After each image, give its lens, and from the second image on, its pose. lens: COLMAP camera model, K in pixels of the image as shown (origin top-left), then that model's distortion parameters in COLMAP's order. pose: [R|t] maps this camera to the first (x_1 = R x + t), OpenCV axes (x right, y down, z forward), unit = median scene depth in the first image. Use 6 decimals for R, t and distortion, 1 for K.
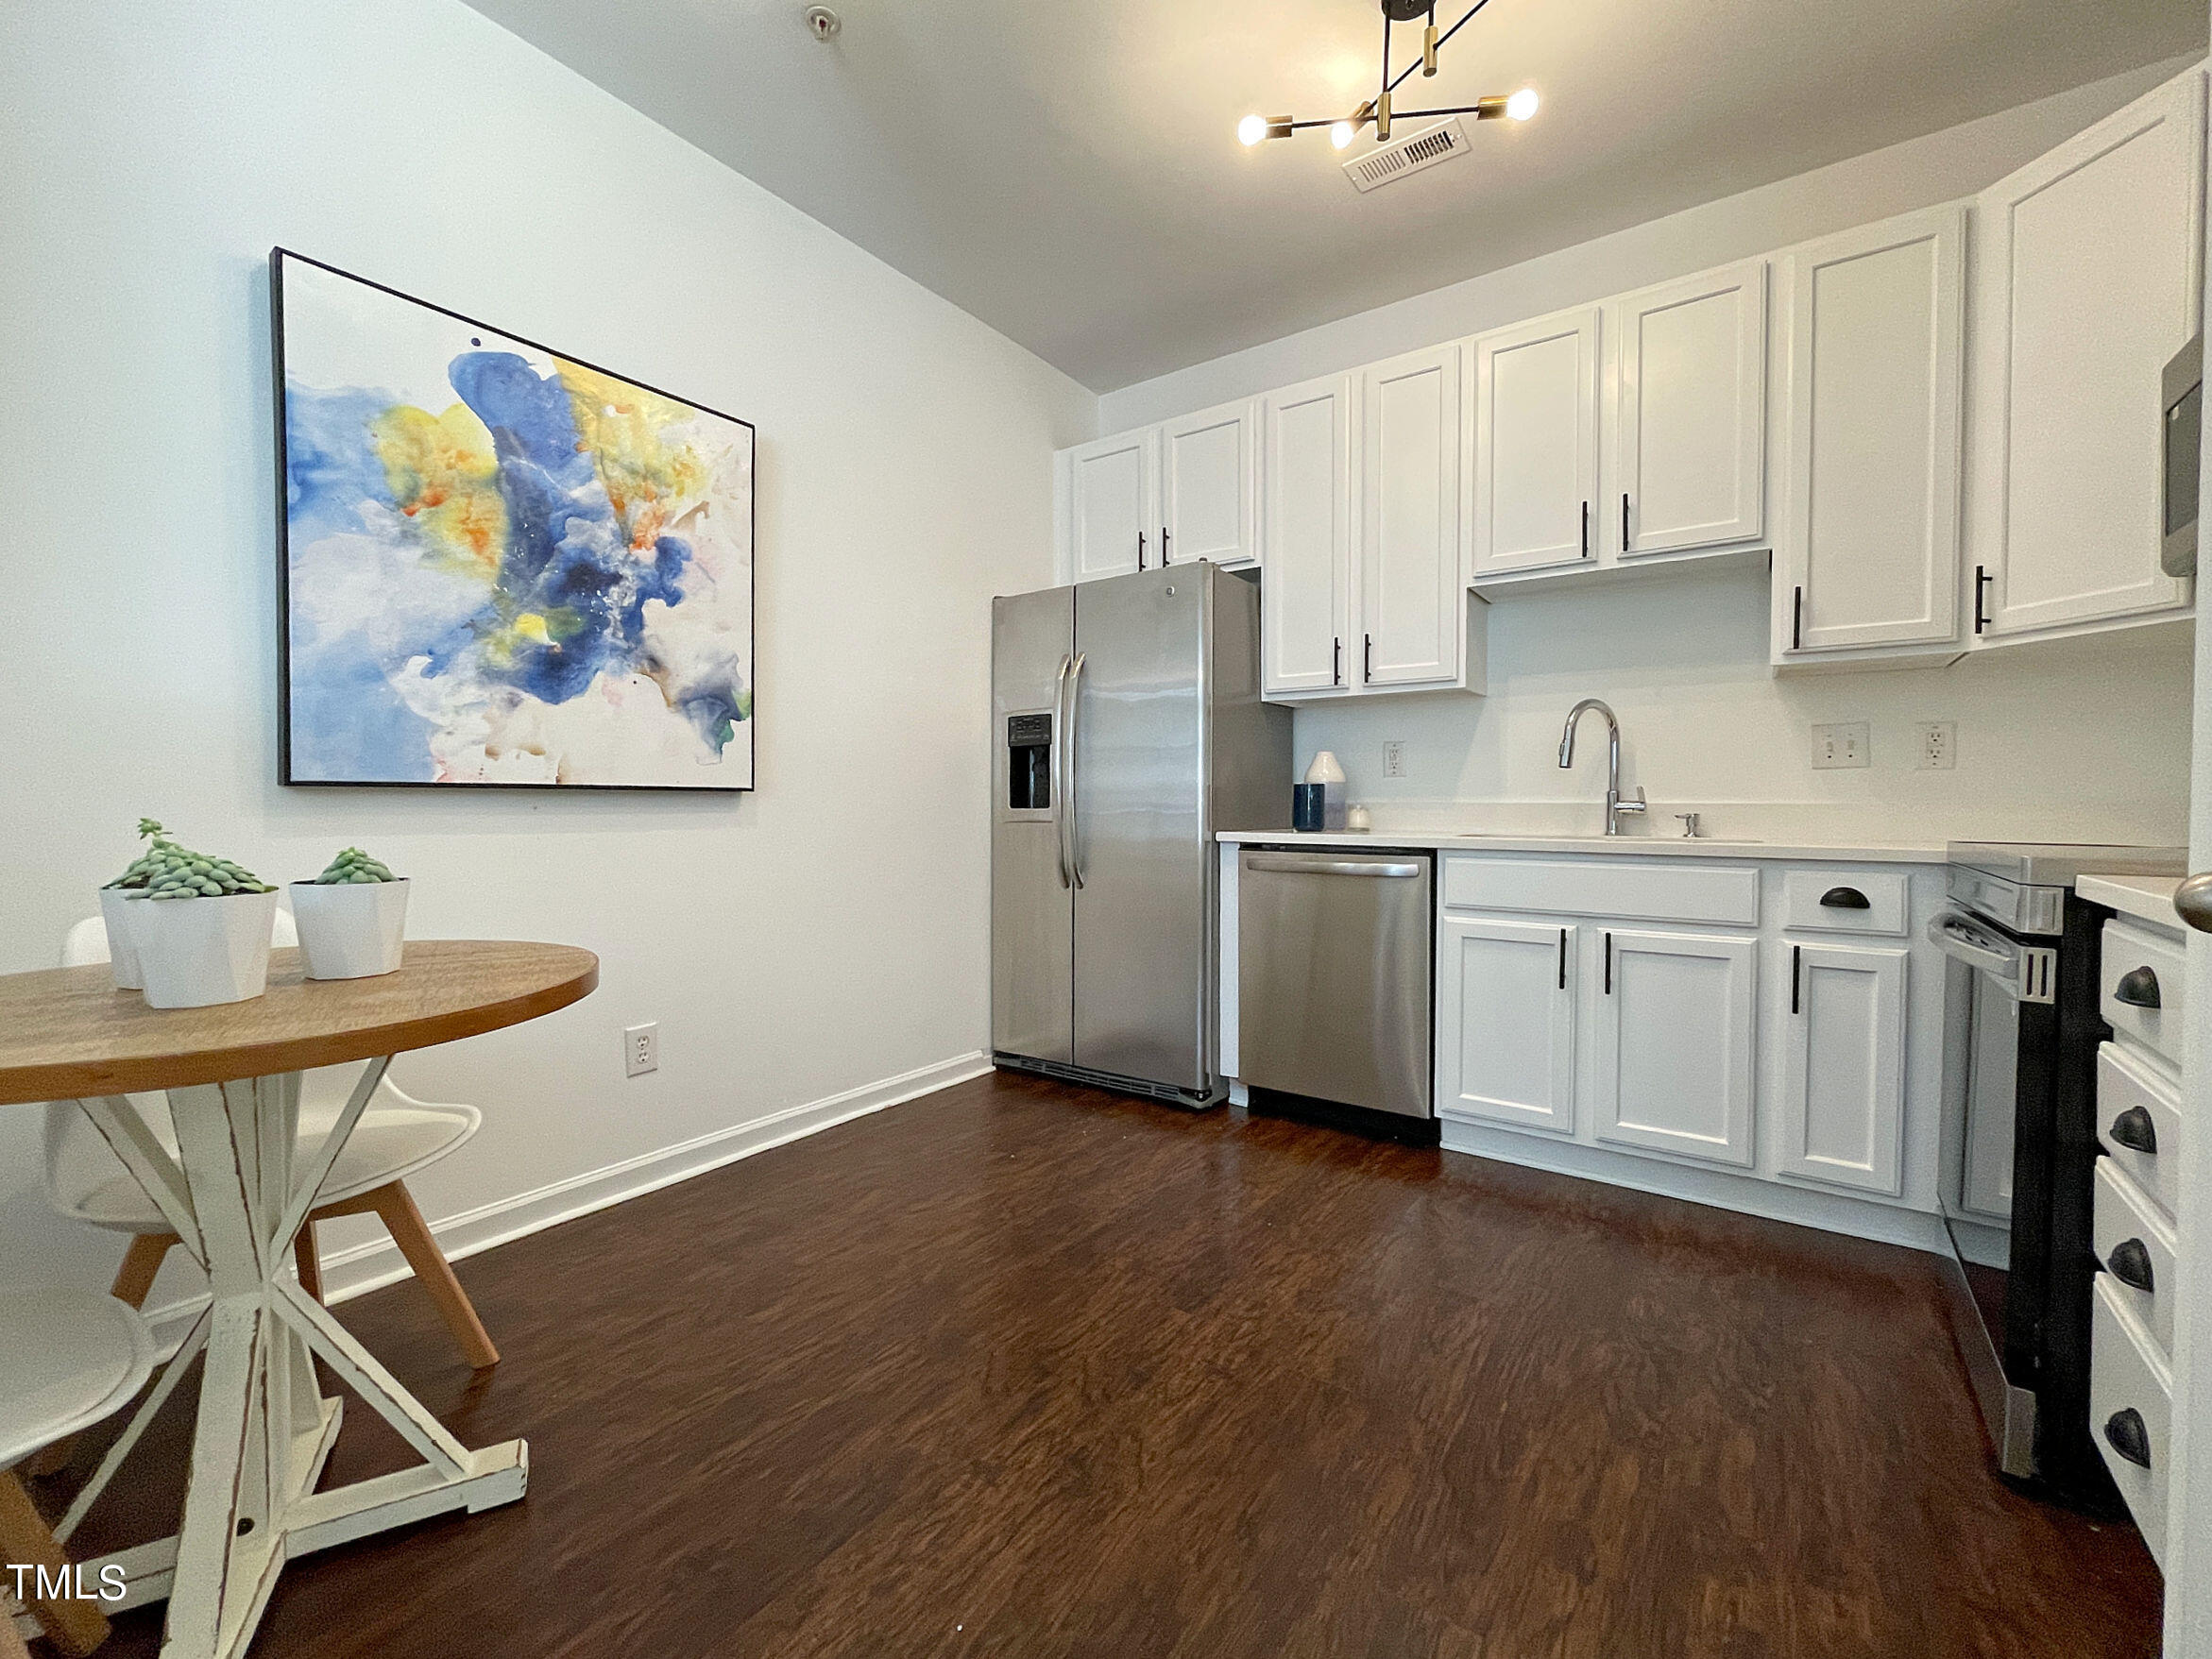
lens RADIAL K [[924.6, 0, 1095.8], [0, 924.6, 823.8], [0, 0, 1]] dist [0.000706, 0.000065]
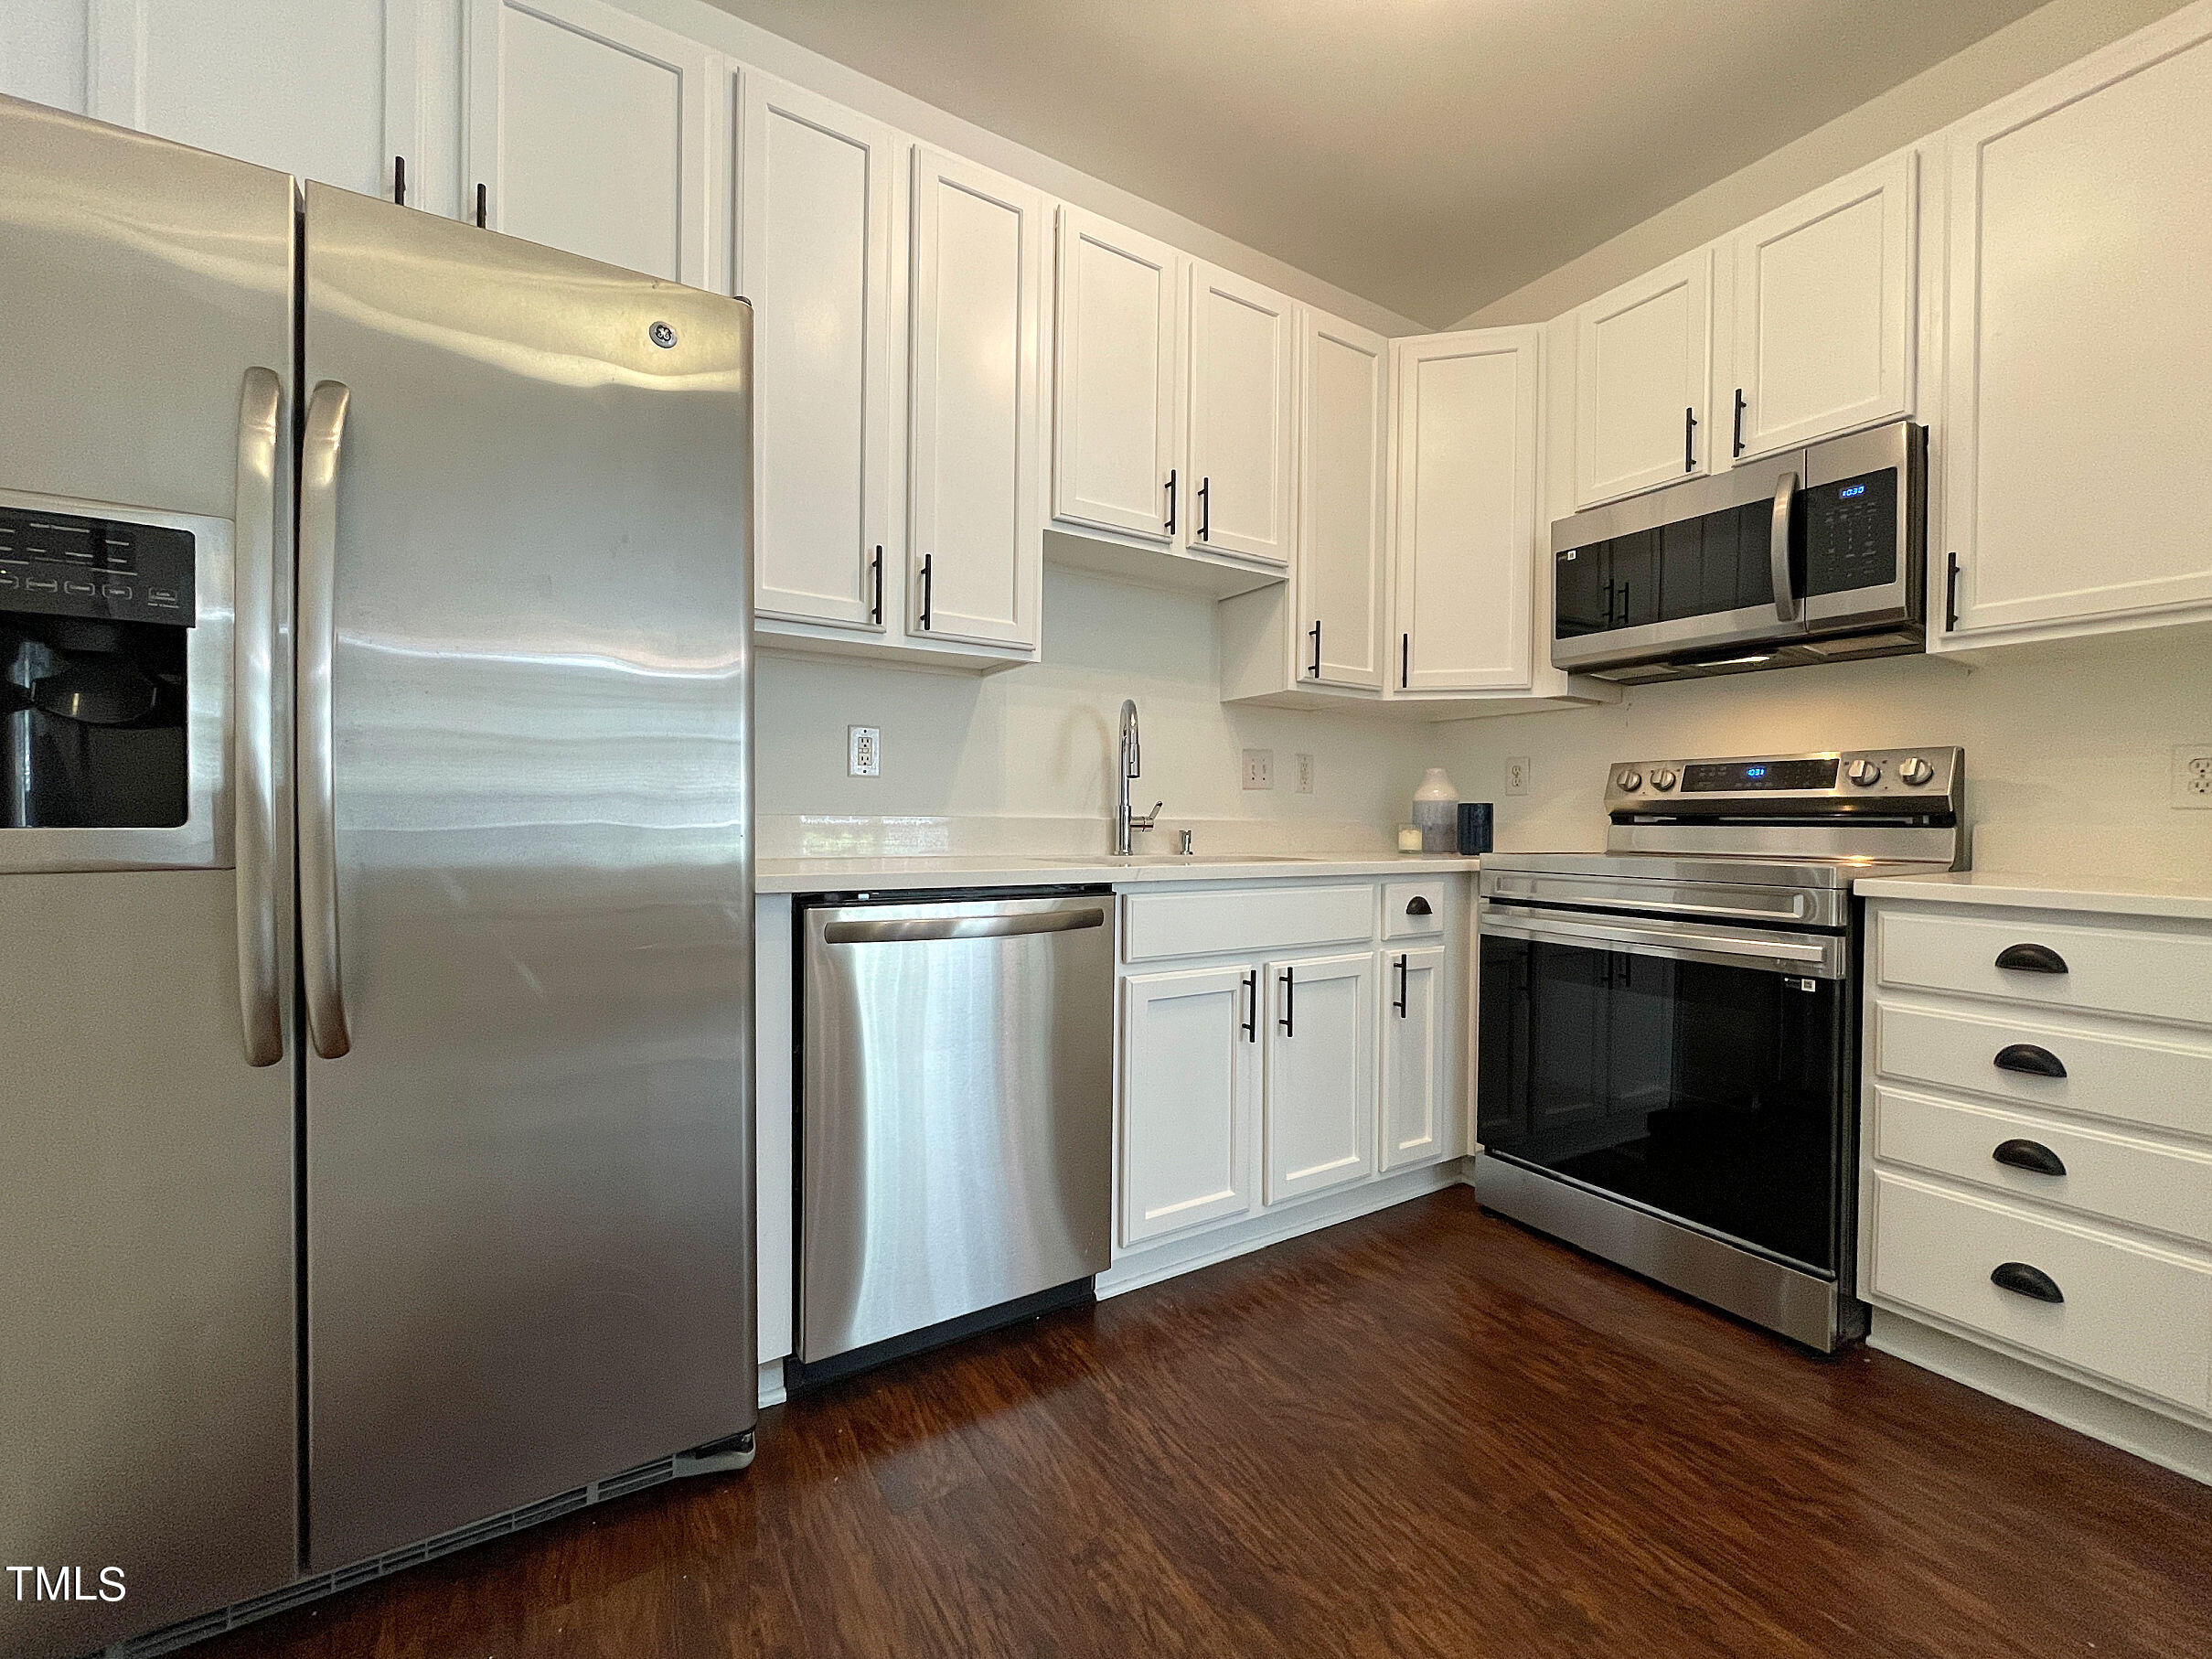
lens RADIAL K [[886.9, 0, 1106.0], [0, 886.9, 829.5], [0, 0, 1]] dist [-0.001513, 0.000123]
pose [[0.386818, -0.007682, 0.922124, -0.291860], [0.011083, 0.999932, 0.003681, -0.018562], [-0.922090, 0.008796, 0.386876, 0.819661]]
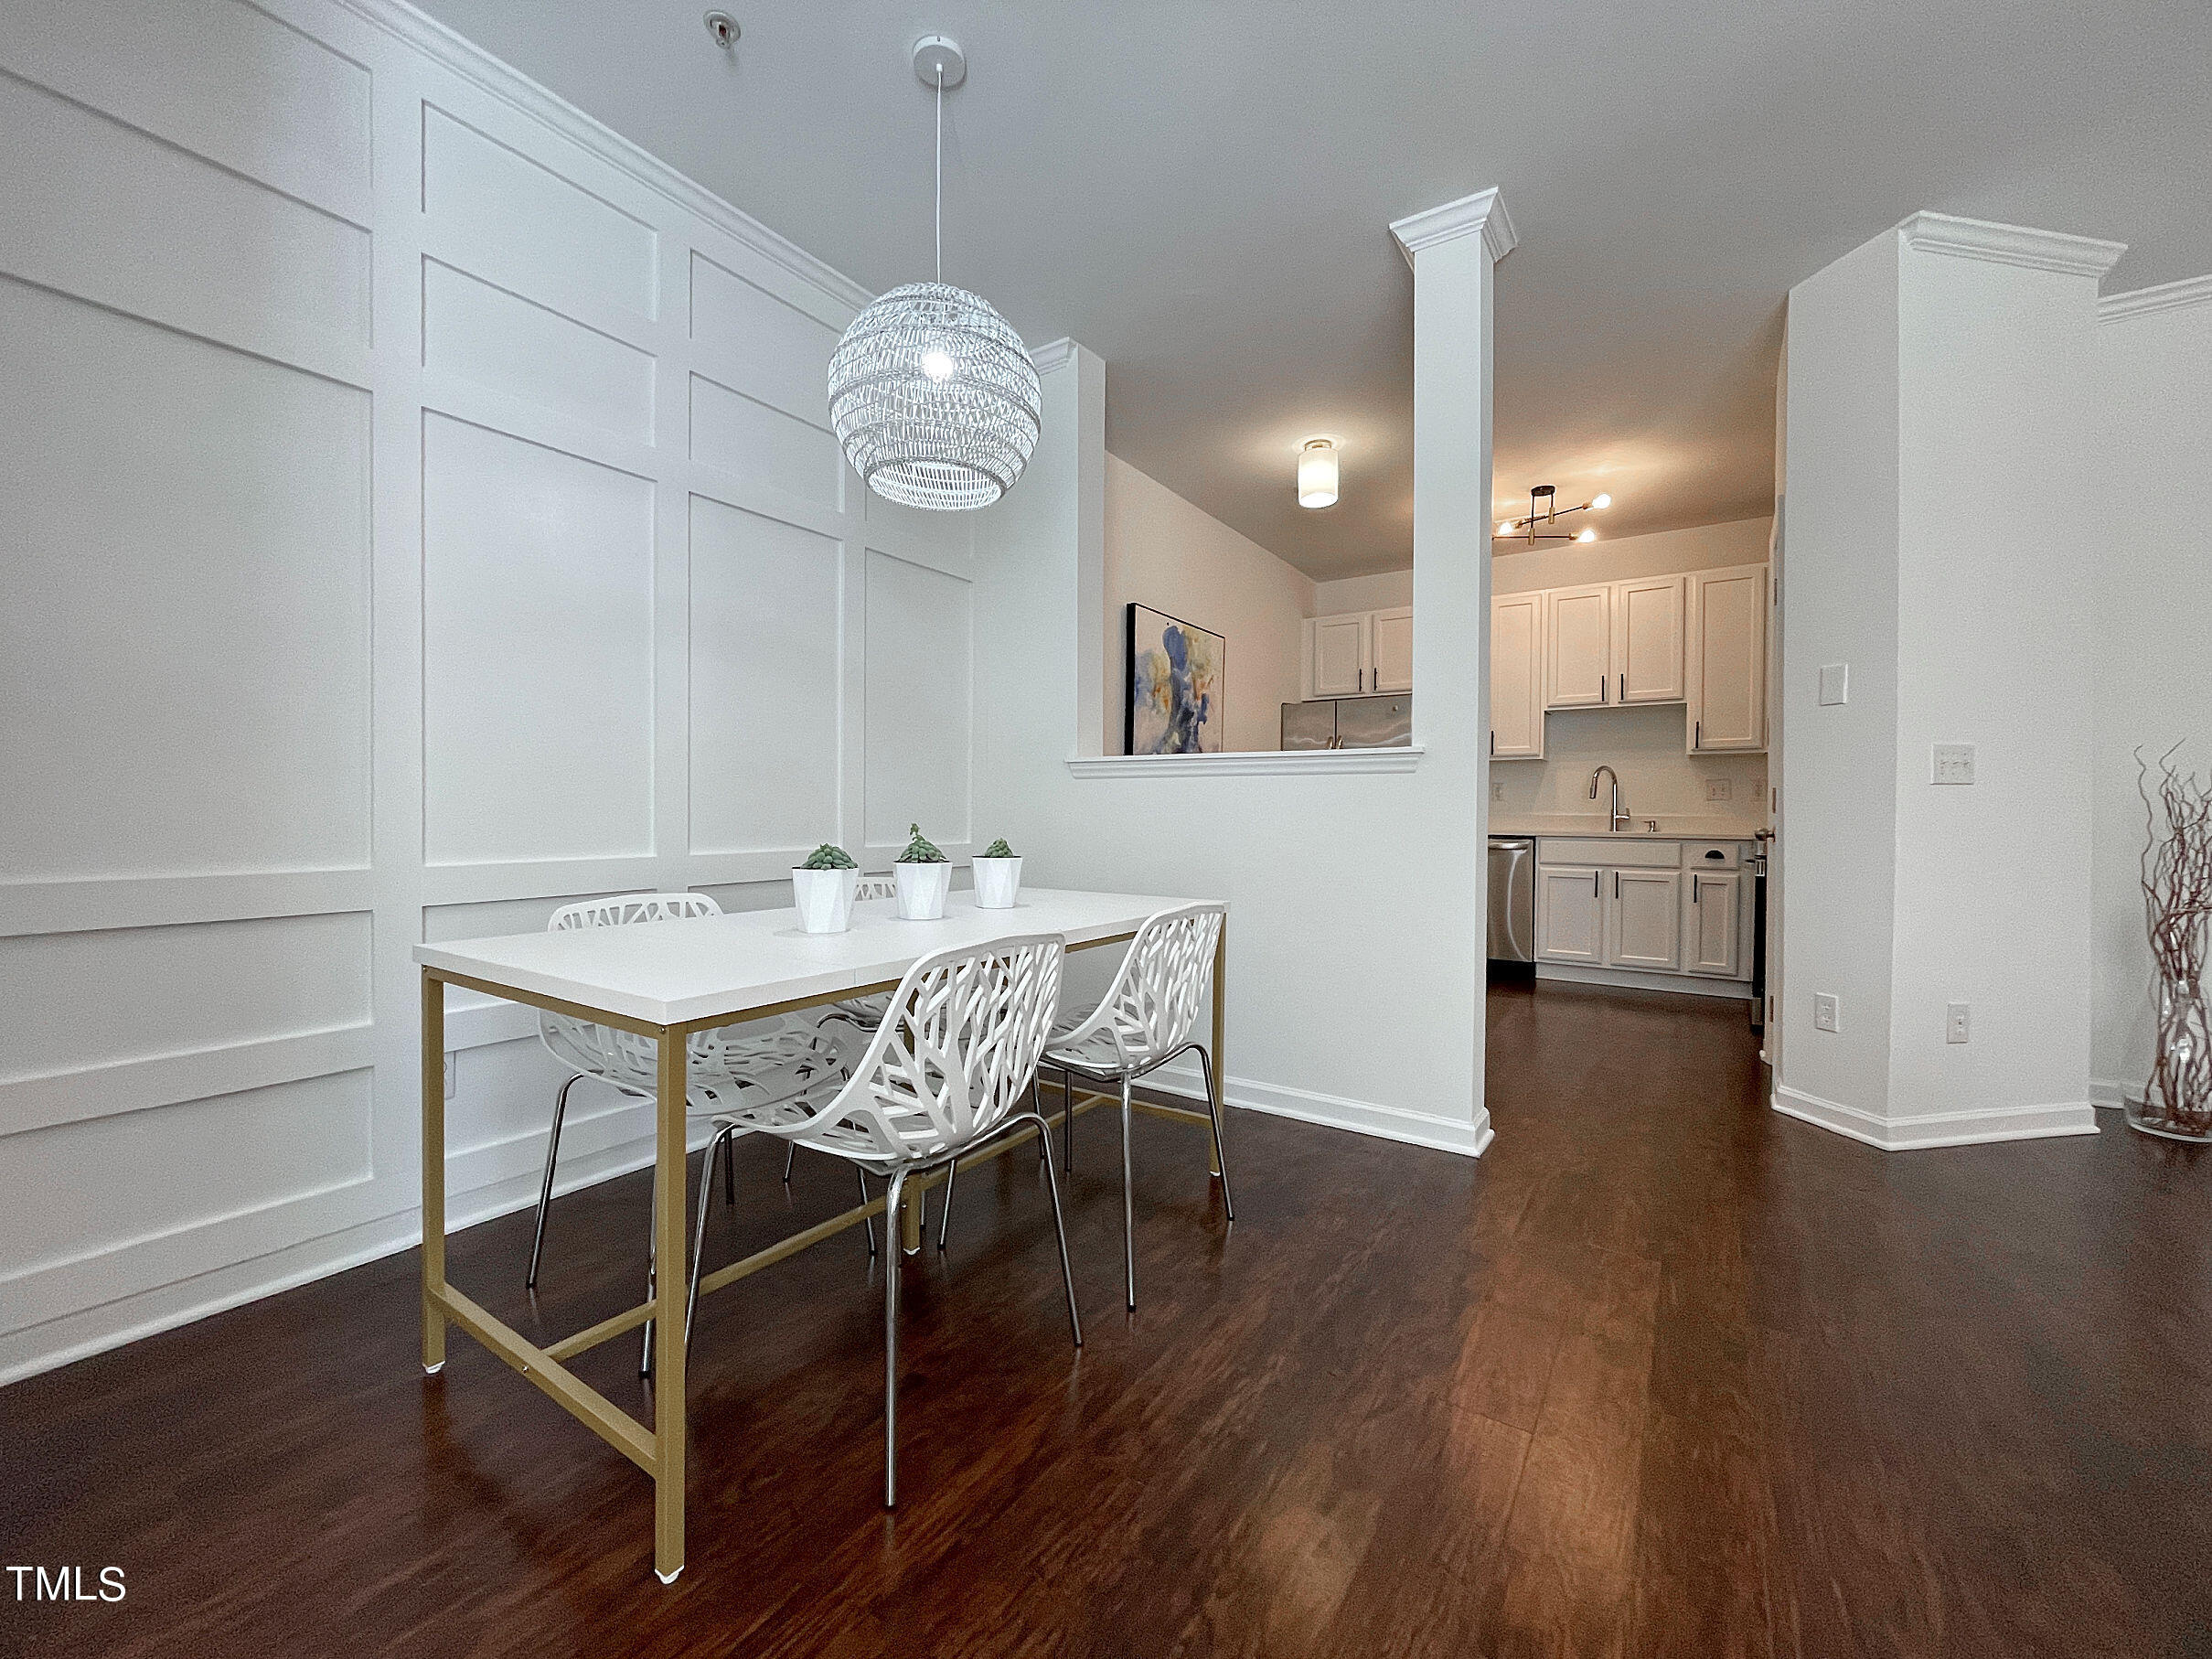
lens RADIAL K [[886.9, 0, 1106.0], [0, 886.9, 829.5], [0, 0, 1]] dist [-0.001513, 0.000123]
pose [[0.999372, 0.005683, 0.034970, -0.769404], [-0.005409, 0.999954, -0.007935, 0.036613], [-0.035013, 0.007741, 0.999357, -1.124075]]
